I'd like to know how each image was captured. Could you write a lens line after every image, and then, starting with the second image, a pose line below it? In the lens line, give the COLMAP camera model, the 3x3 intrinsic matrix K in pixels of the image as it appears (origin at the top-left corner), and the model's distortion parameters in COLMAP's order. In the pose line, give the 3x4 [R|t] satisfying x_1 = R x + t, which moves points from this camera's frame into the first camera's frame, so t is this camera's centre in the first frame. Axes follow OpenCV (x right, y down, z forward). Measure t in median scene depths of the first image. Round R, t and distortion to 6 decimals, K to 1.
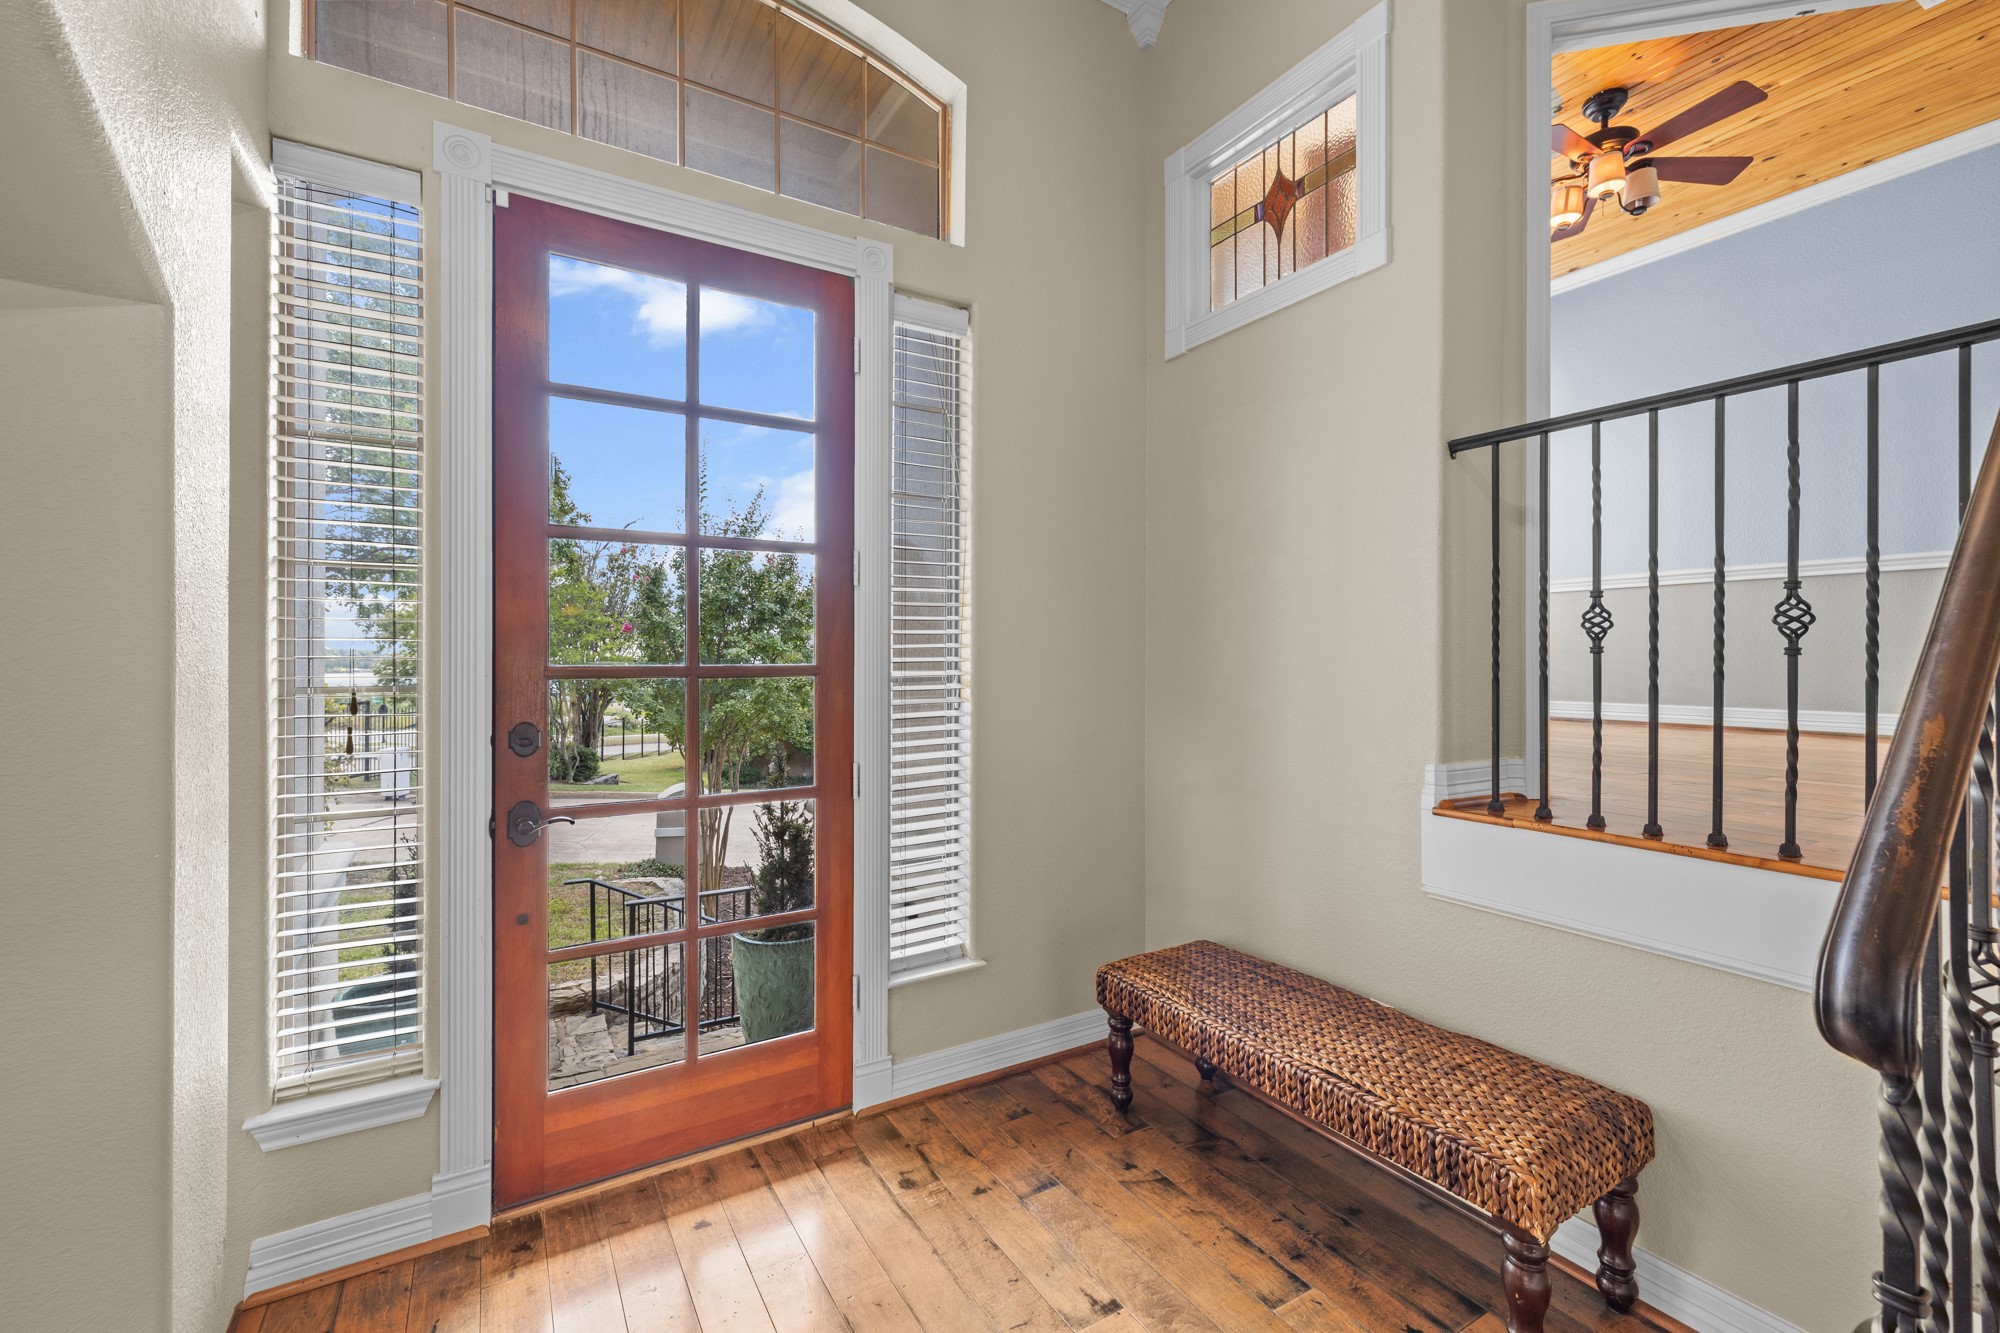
lens RADIAL K [[844.7, 0, 1001.7], [0, 844.7, 661.8], [0, 0, 1]] dist [0.002276, 0.001231]
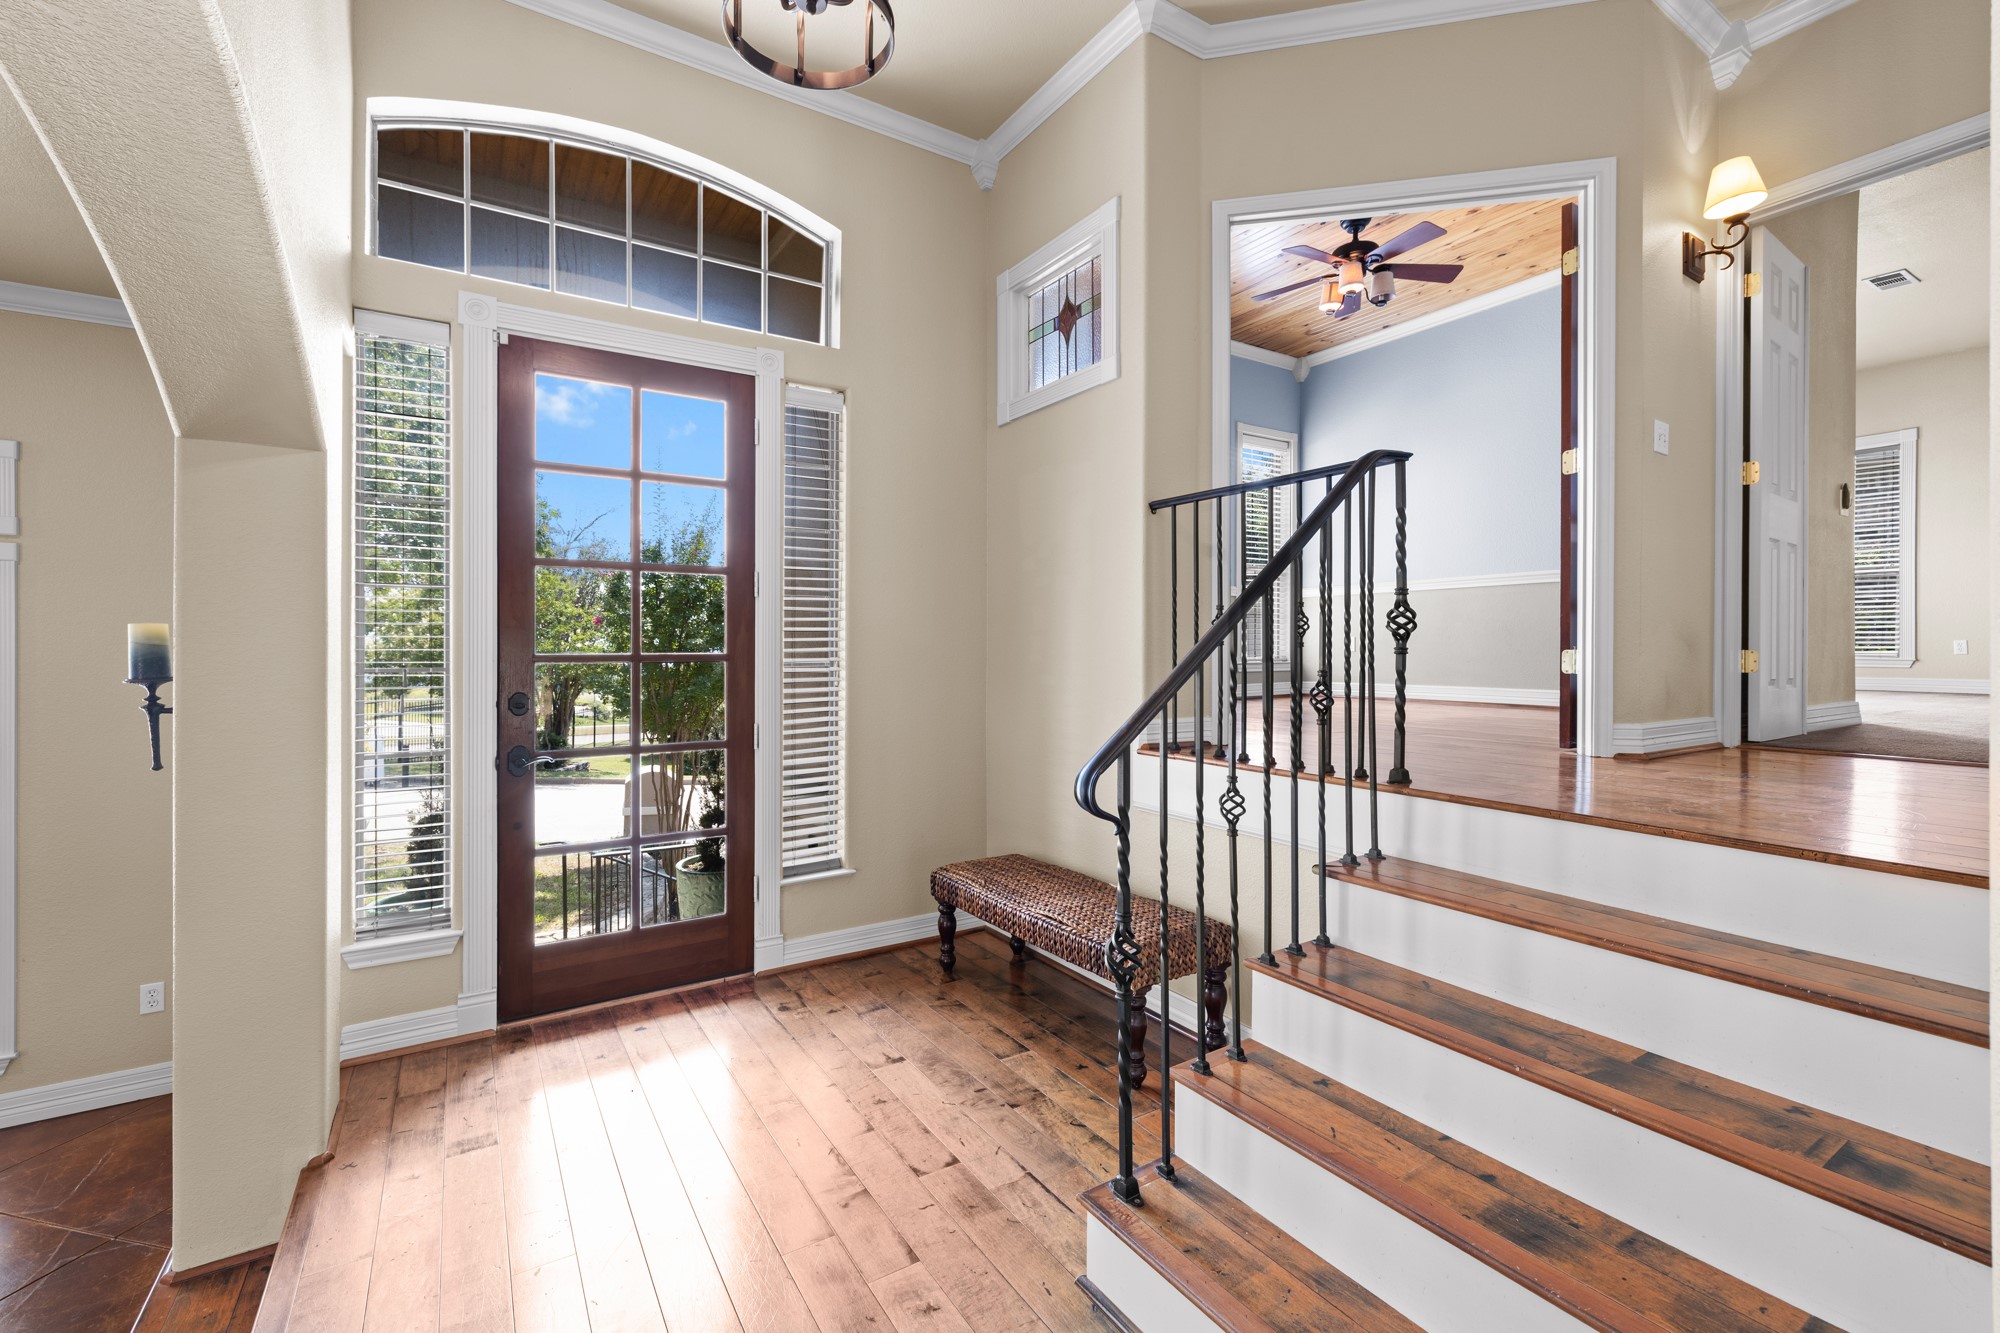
lens RADIAL K [[844.7, 0, 996.9], [0, 844.7, 652.1], [0, 0, 1]] dist [0.002276, 0.001231]
pose [[0.999735, -0.000231, 0.023021, 0.181432], [0.000224, 1.000000, 0.000308, 0.000993], [-0.023021, -0.000303, 0.999735, -0.380855]]
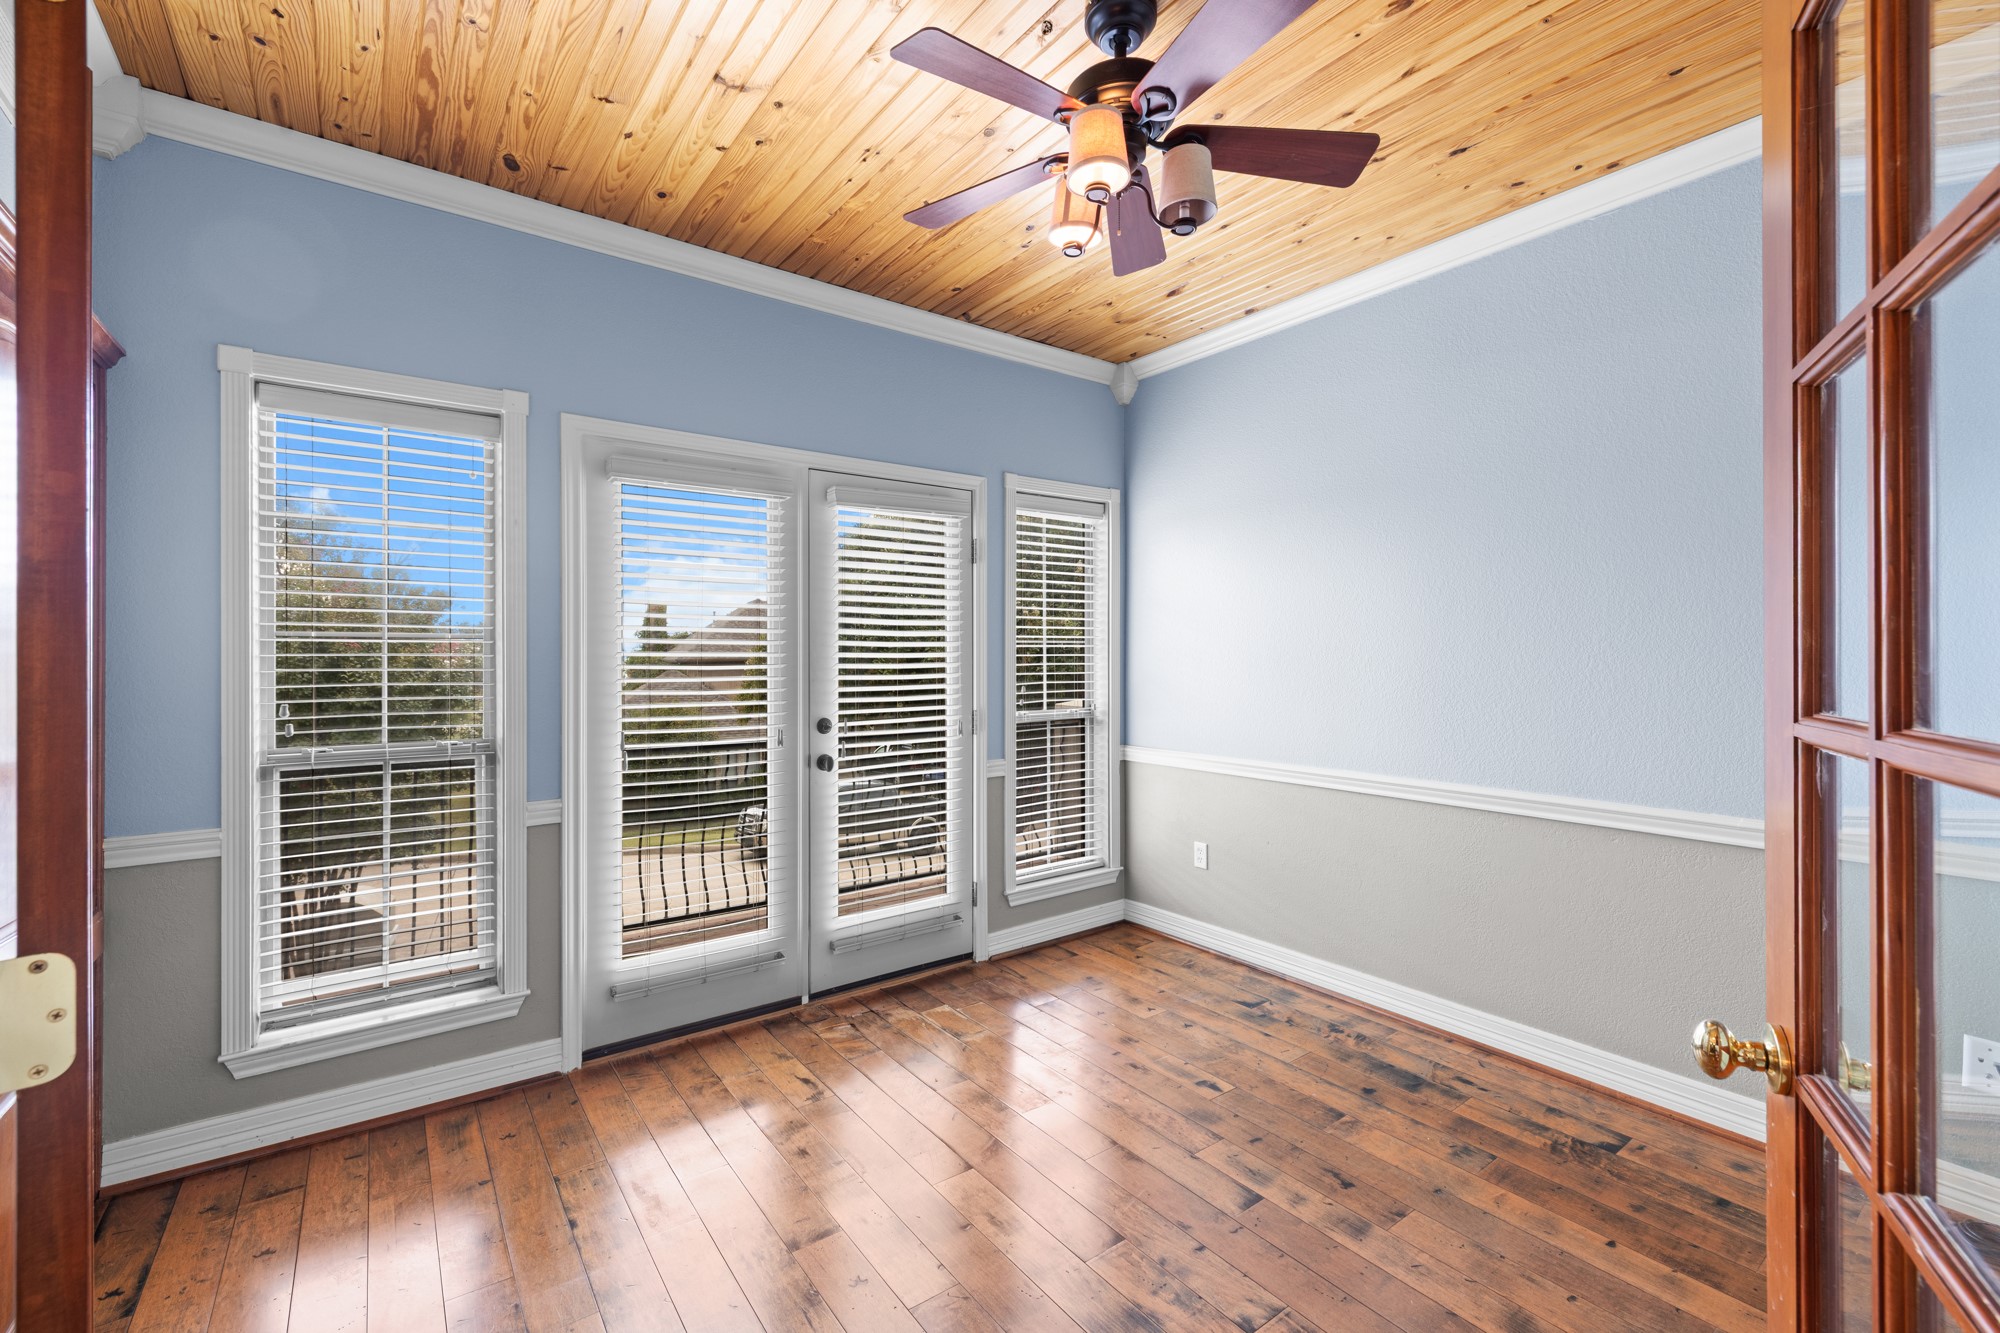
lens RADIAL K [[844.7, 0, 995.3], [0, 844.7, 657.7], [0, 0, 1]] dist [0.002276, 0.001231]
pose [[0.995729, -0.003544, 0.092253, 0.793916], [0.003769, 0.999990, -0.002256, -0.357221], [-0.092244, 0.002594, 0.995733, 0.662326]]
